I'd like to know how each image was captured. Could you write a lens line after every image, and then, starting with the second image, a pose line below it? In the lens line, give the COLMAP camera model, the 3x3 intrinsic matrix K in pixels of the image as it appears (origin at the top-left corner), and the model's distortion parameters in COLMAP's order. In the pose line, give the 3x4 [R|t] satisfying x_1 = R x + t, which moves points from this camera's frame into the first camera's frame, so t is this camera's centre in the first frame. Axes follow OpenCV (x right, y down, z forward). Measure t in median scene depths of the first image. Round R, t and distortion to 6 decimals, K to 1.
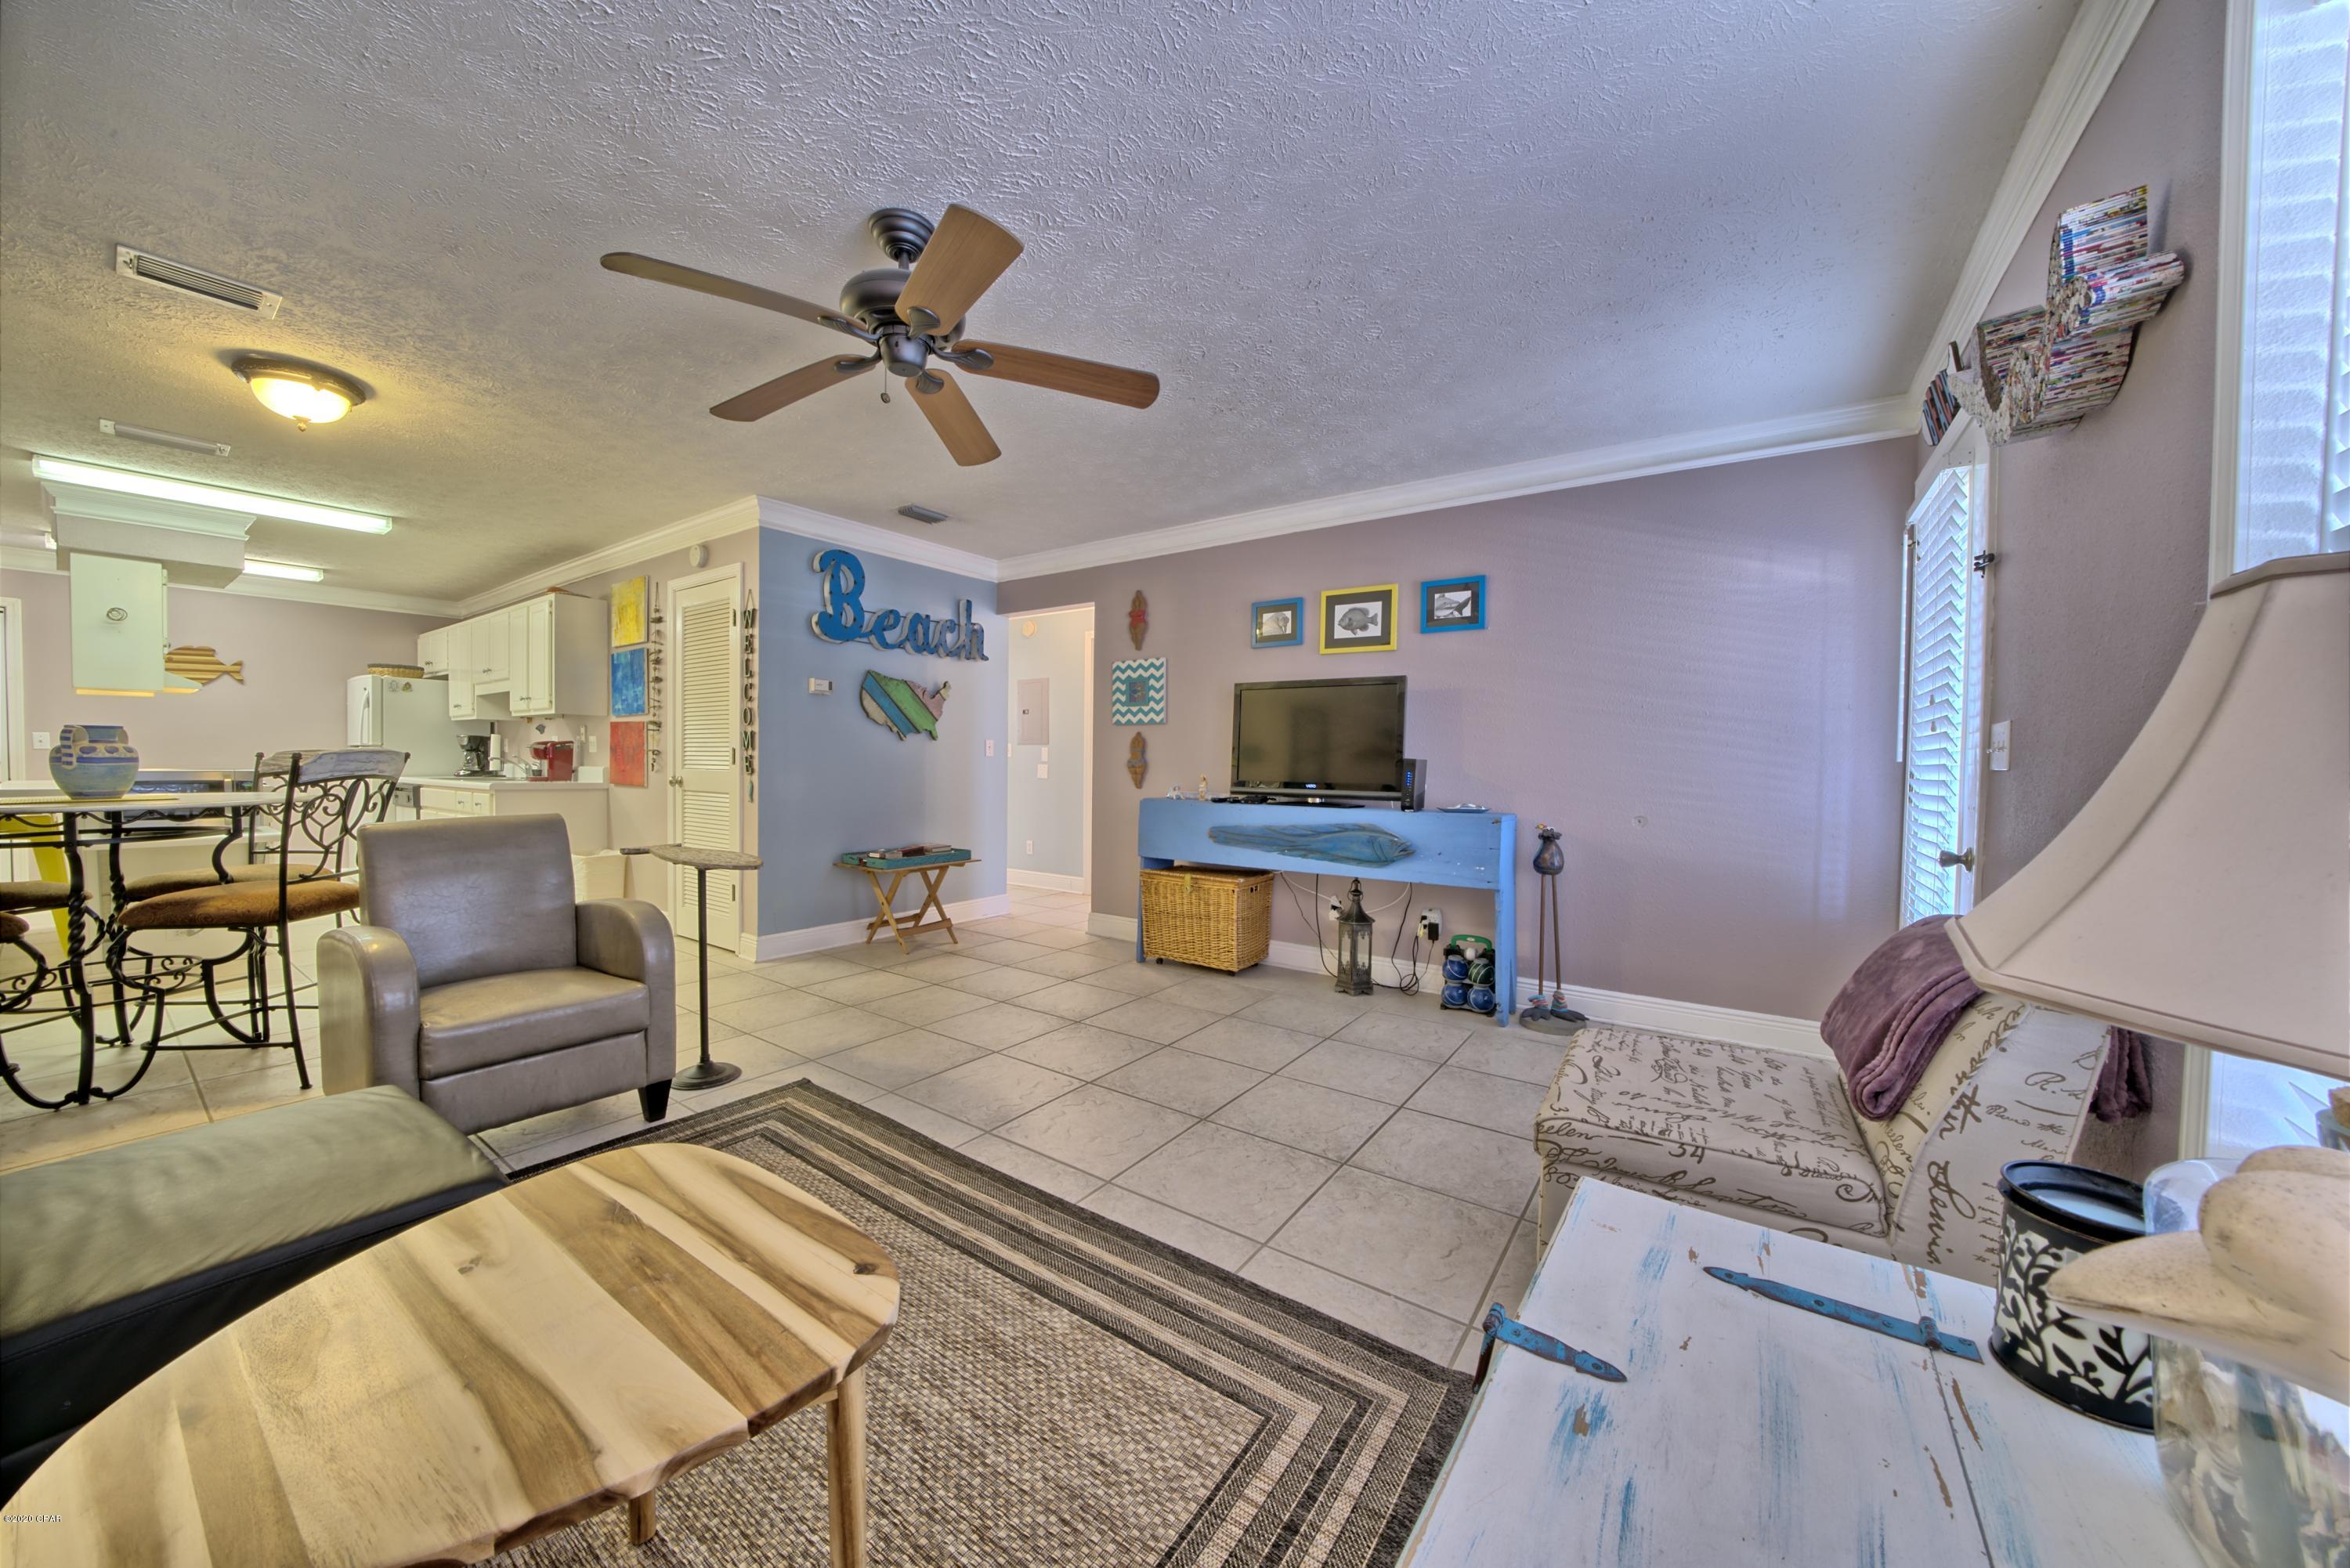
lens RADIAL K [[810.5, 0, 1169.1], [0, 810.5, 749.0], [0, 0, 1]] dist [-0.025520, 0.003010]
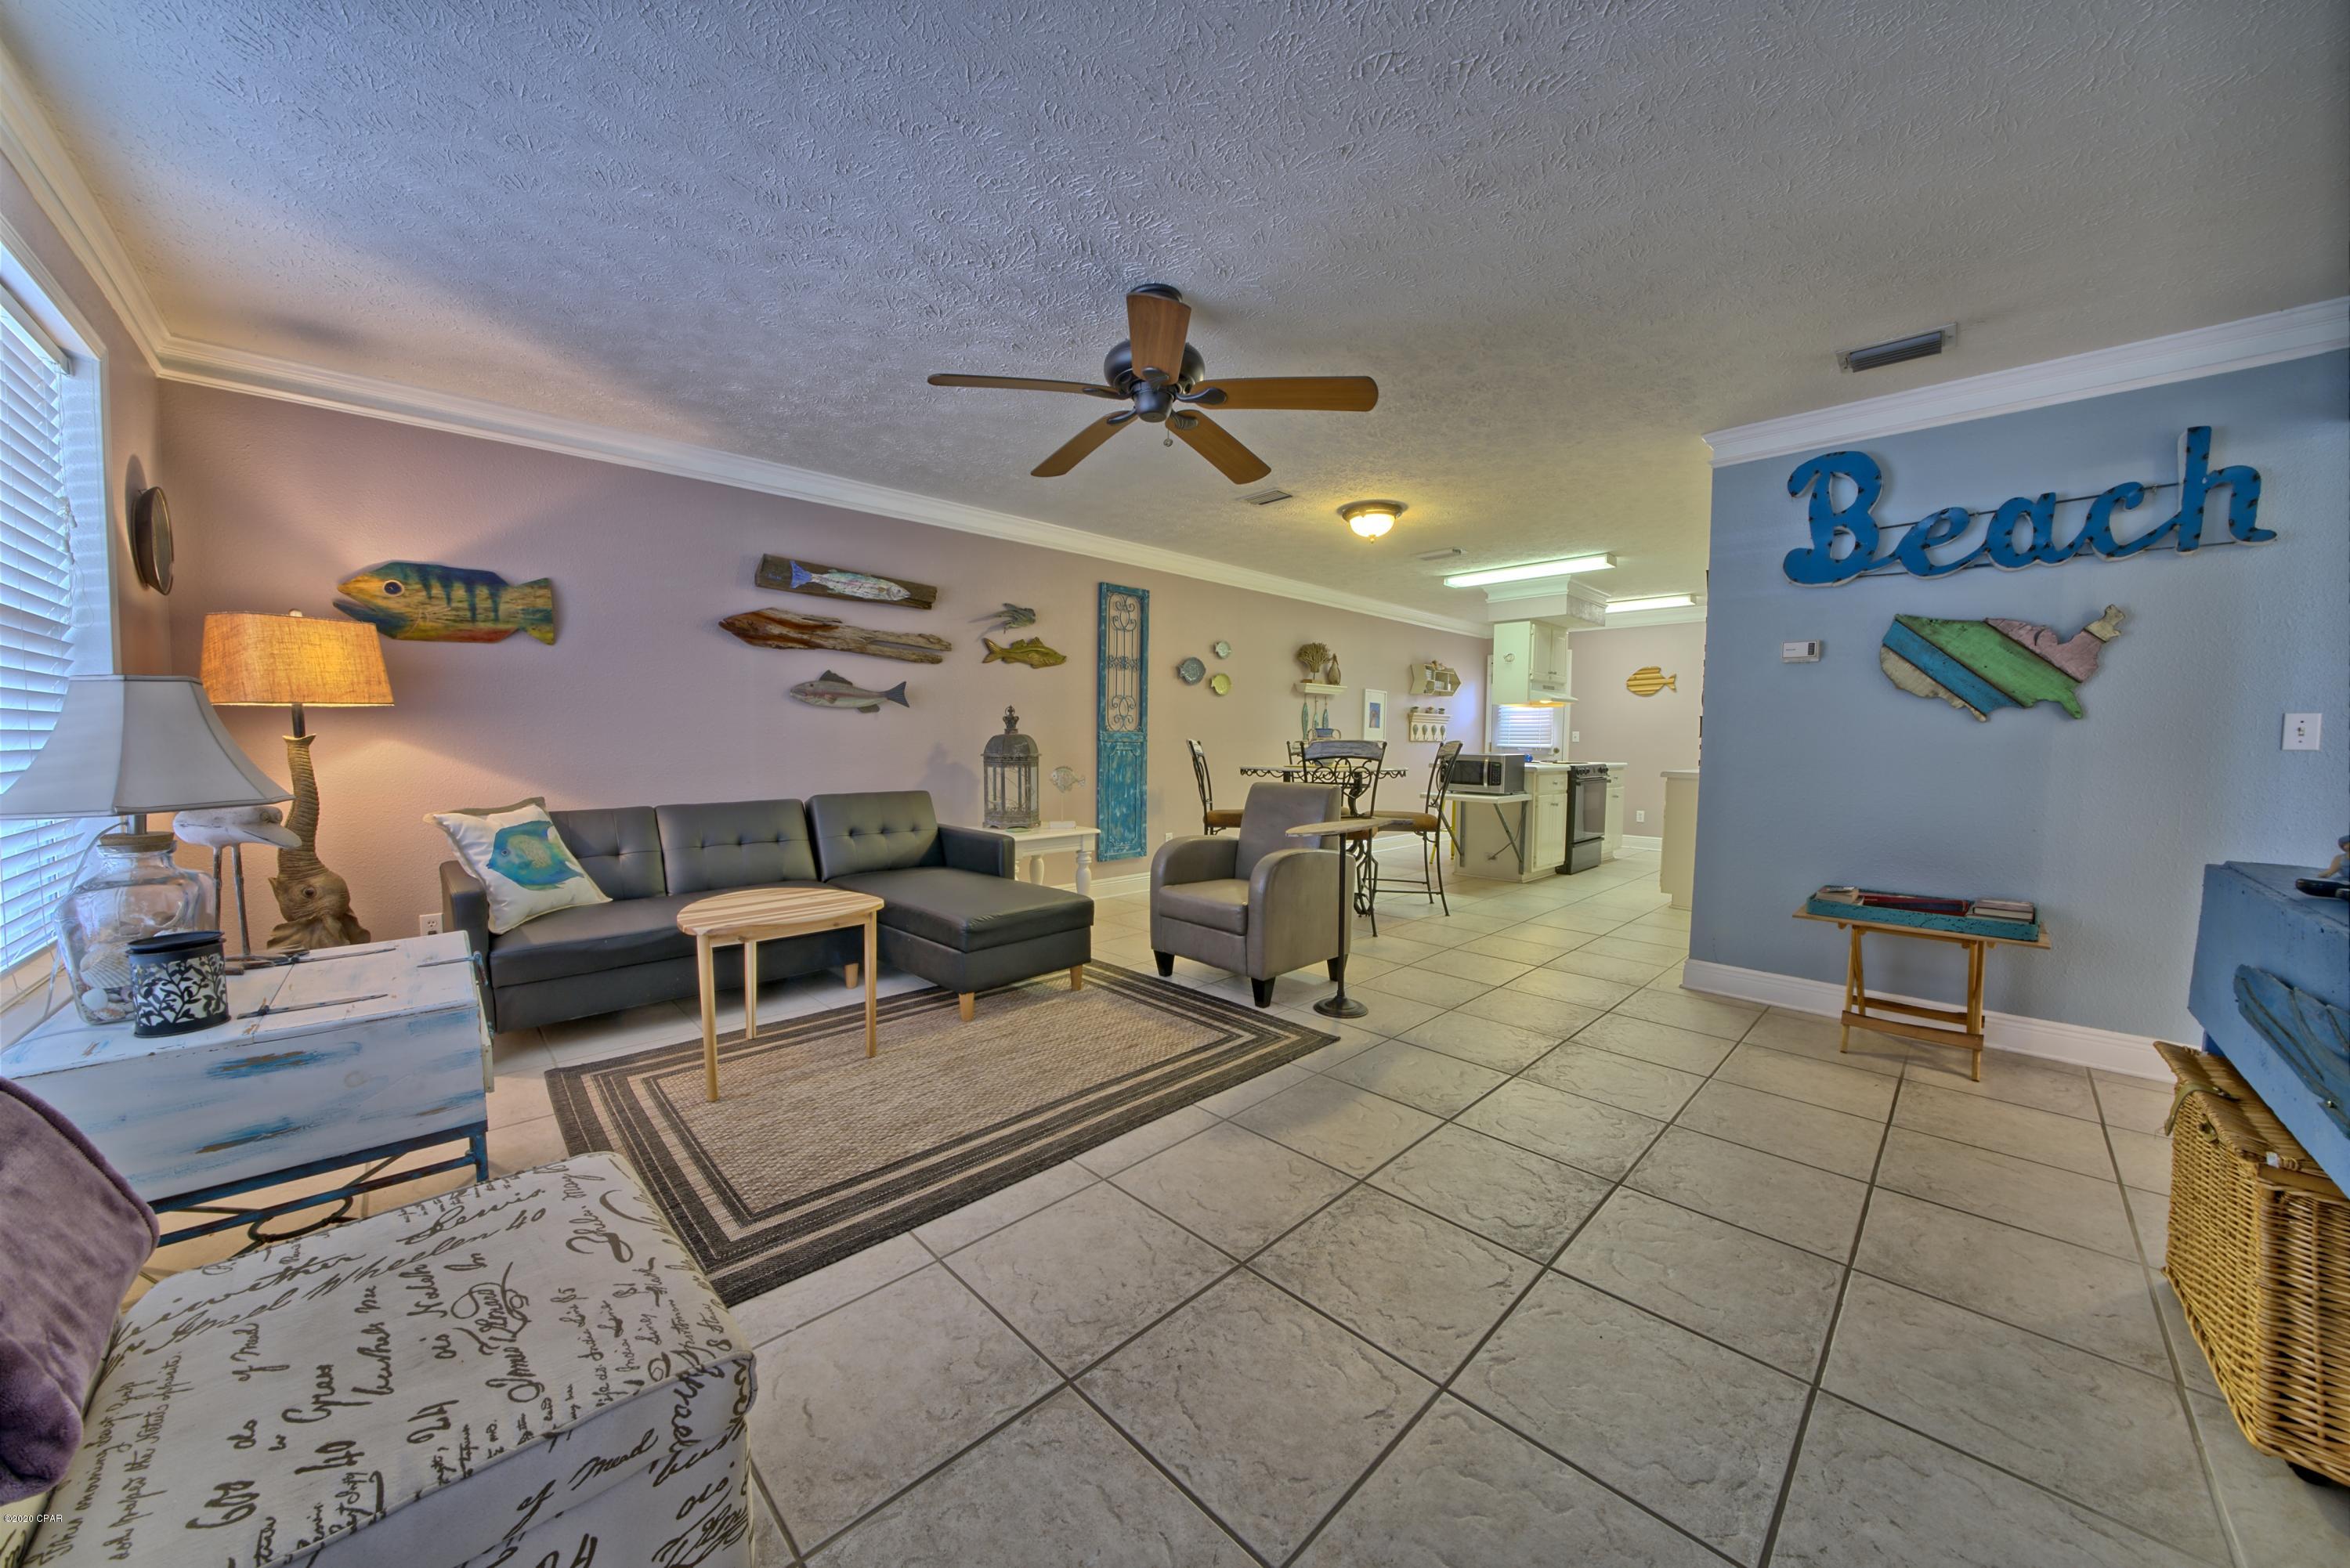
lens RADIAL K [[810.5, 0, 1169.1], [0, 810.5, 749.0], [0, 0, 1]] dist [-0.025520, 0.003010]
pose [[-0.185415, 0.003781, -0.982653, 0.679978], [0.003038, 0.999990, 0.003274, 0.012218], [0.982656, -0.002379, -0.185425, 0.991496]]
